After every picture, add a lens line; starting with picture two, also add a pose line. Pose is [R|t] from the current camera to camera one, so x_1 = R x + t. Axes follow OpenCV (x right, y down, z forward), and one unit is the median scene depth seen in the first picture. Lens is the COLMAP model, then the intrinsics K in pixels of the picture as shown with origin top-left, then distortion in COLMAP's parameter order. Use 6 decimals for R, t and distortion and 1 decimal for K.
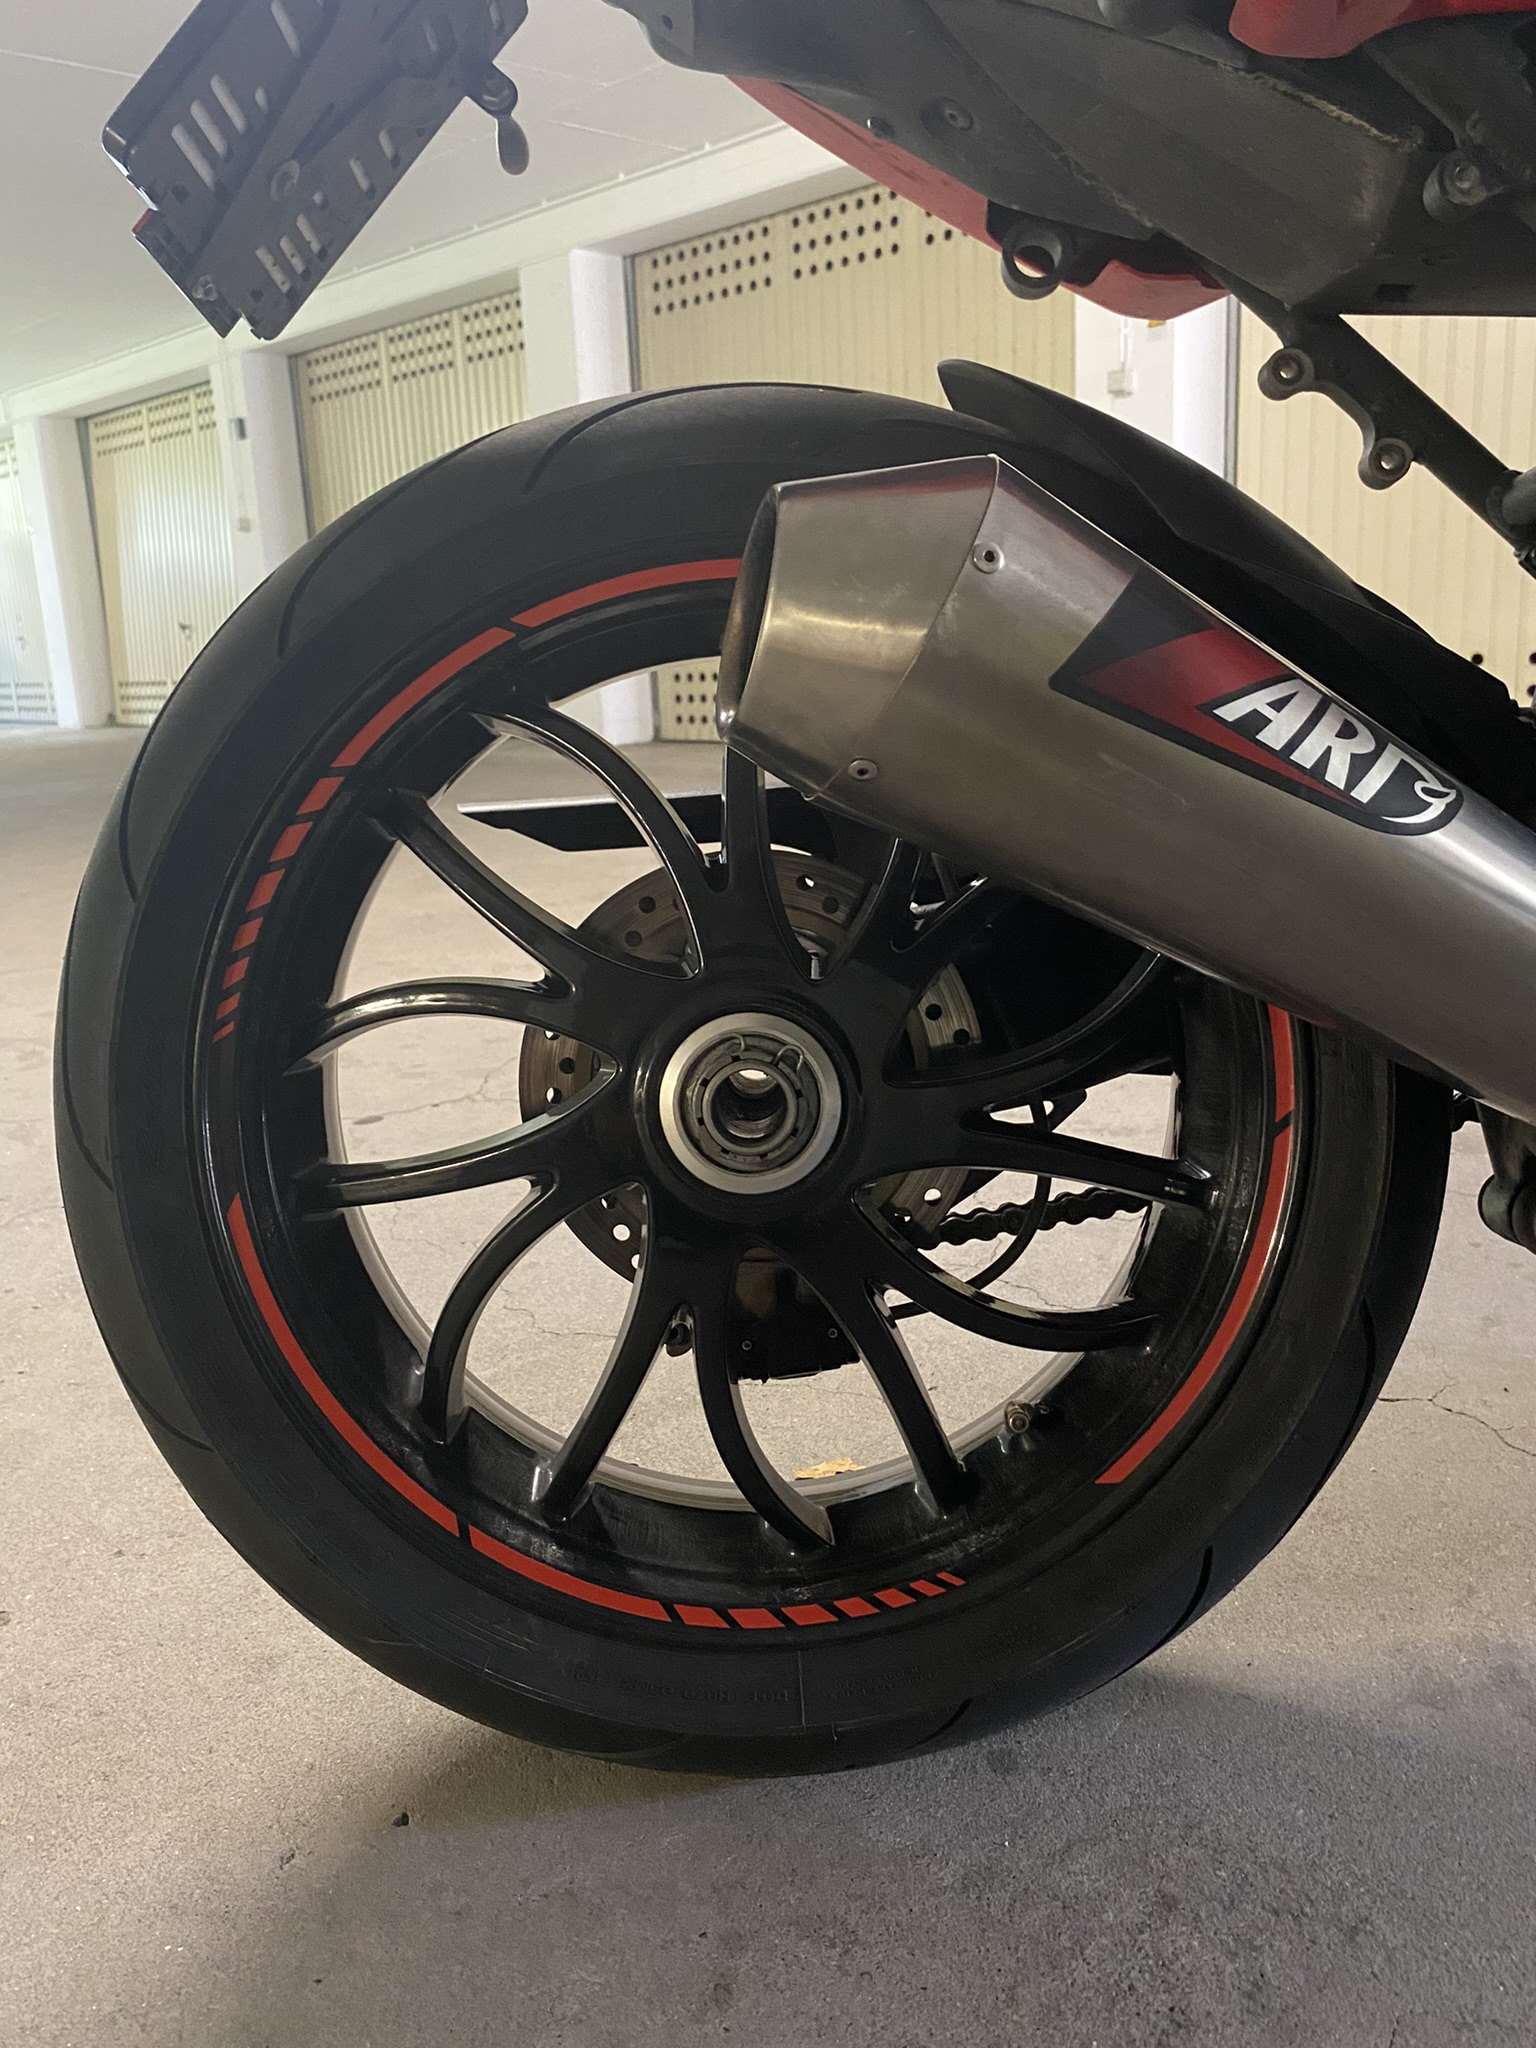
lens RADIAL K [[1615.5, 0, 768.0], [0, 1615.5, 1024.0], [0, 0, 1]] dist [0.002738, 0.009953]
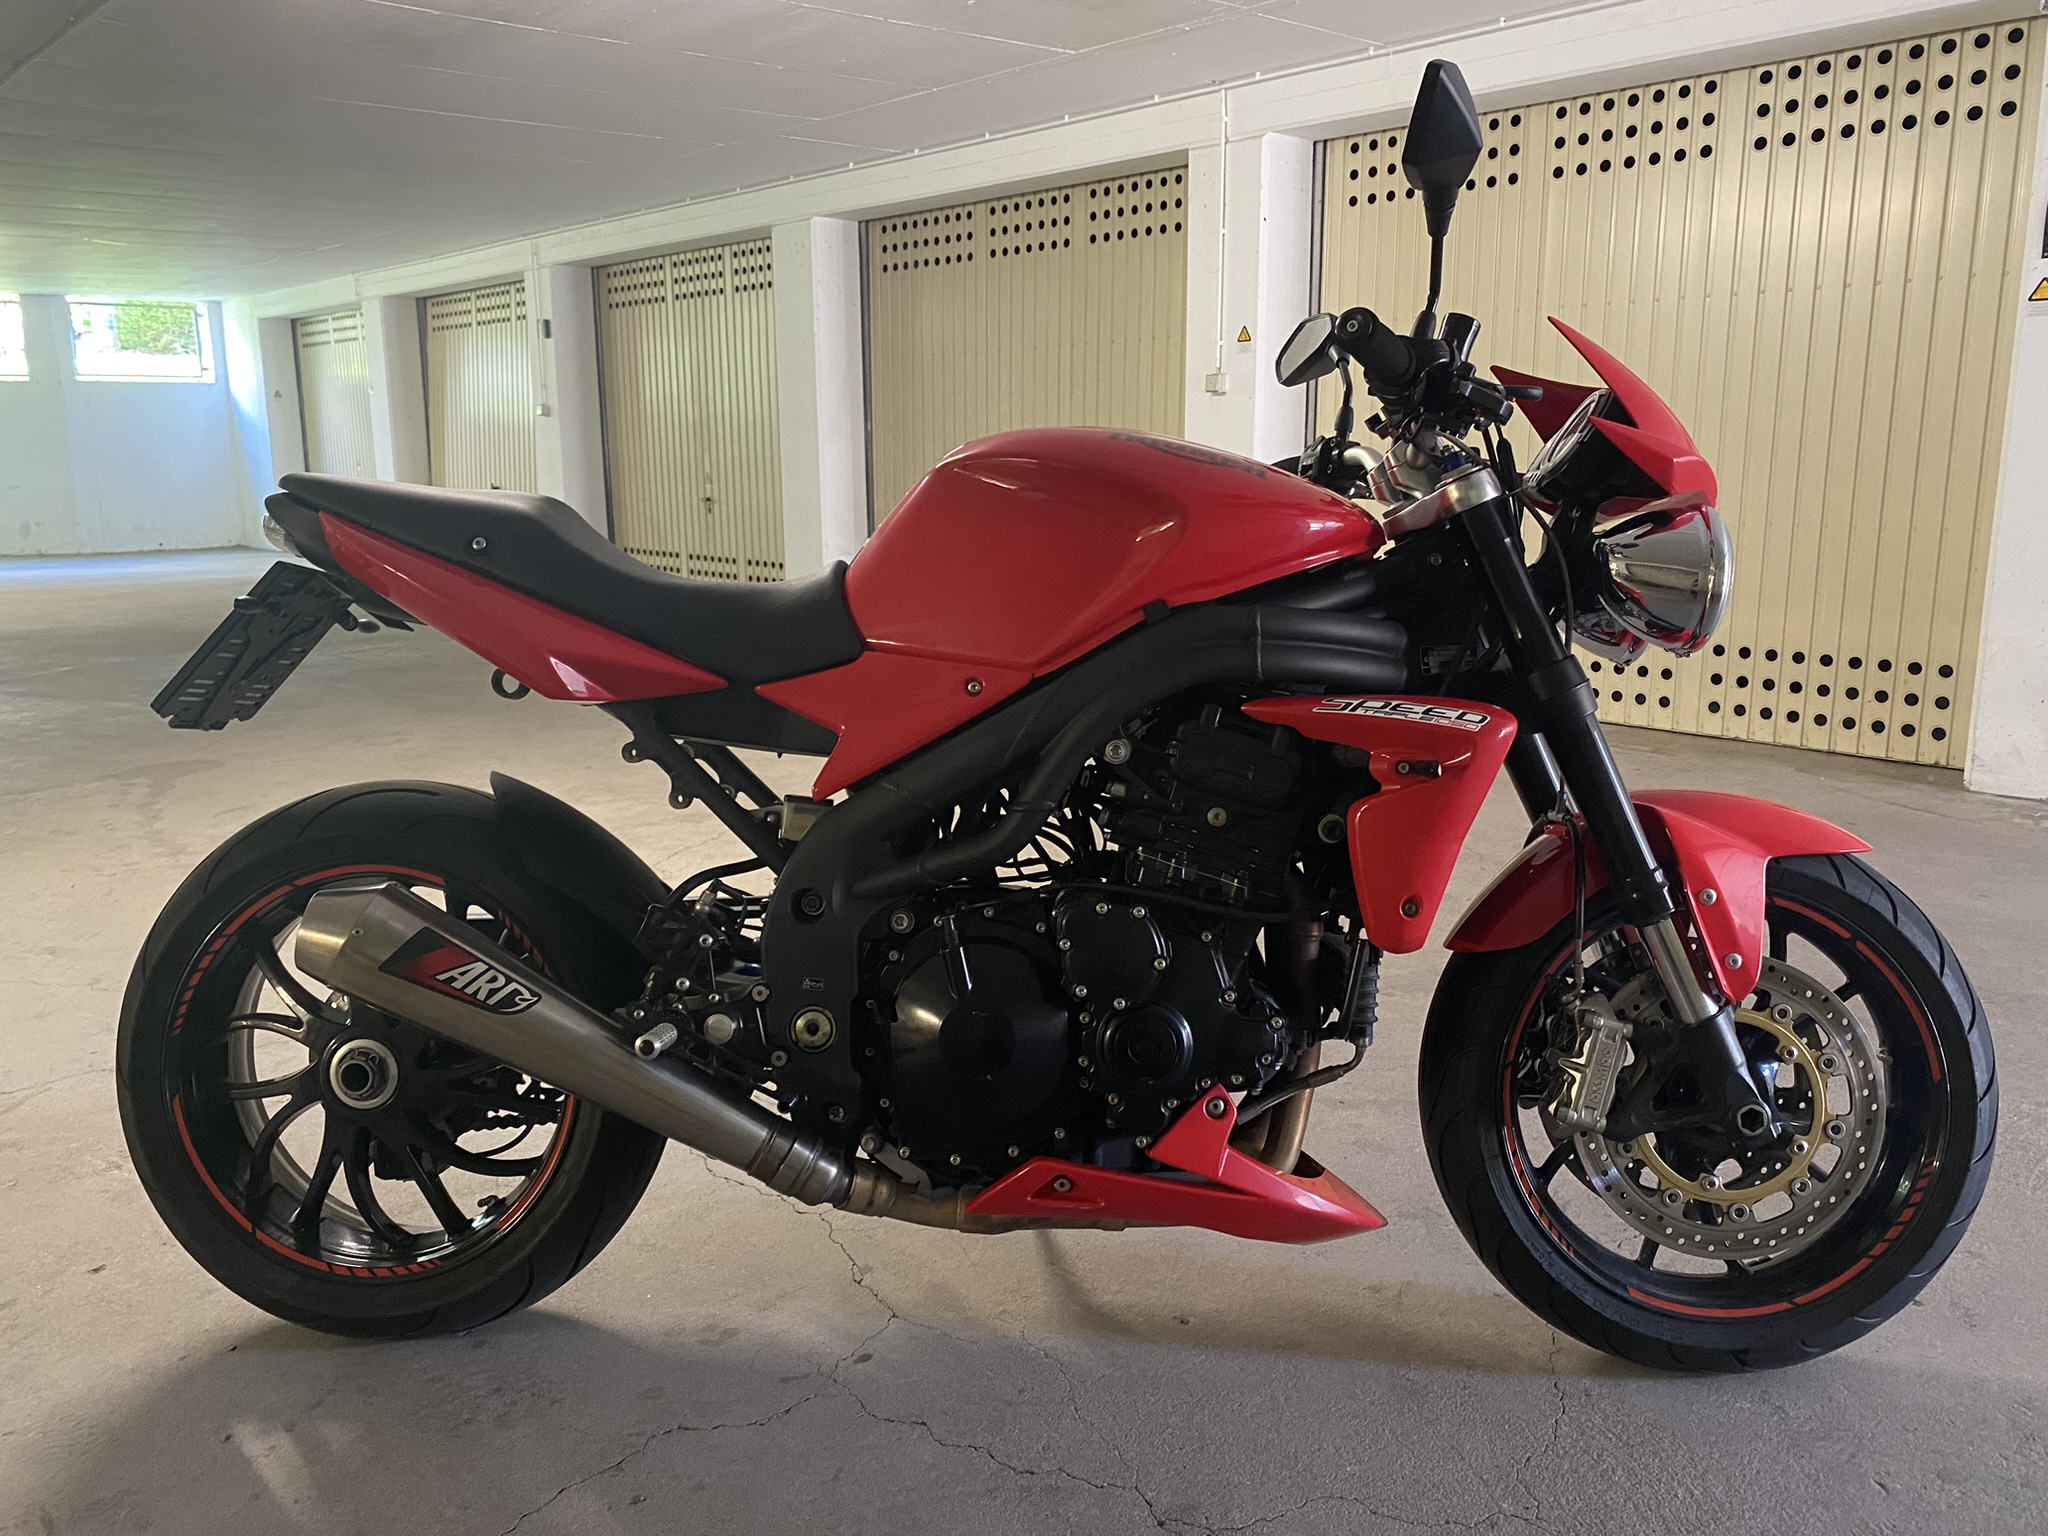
lens RADIAL K [[1676.1, 0, 1024.0], [0, 1676.1, 768.0], [0, 0, 1]] dist [0.007188, 0.007569]
pose [[0.996282, 0.055023, -0.066289, 0.132699], [-0.057568, 0.997652, -0.037105, -0.044595], [0.064092, 0.040784, 0.997110, -0.183707]]
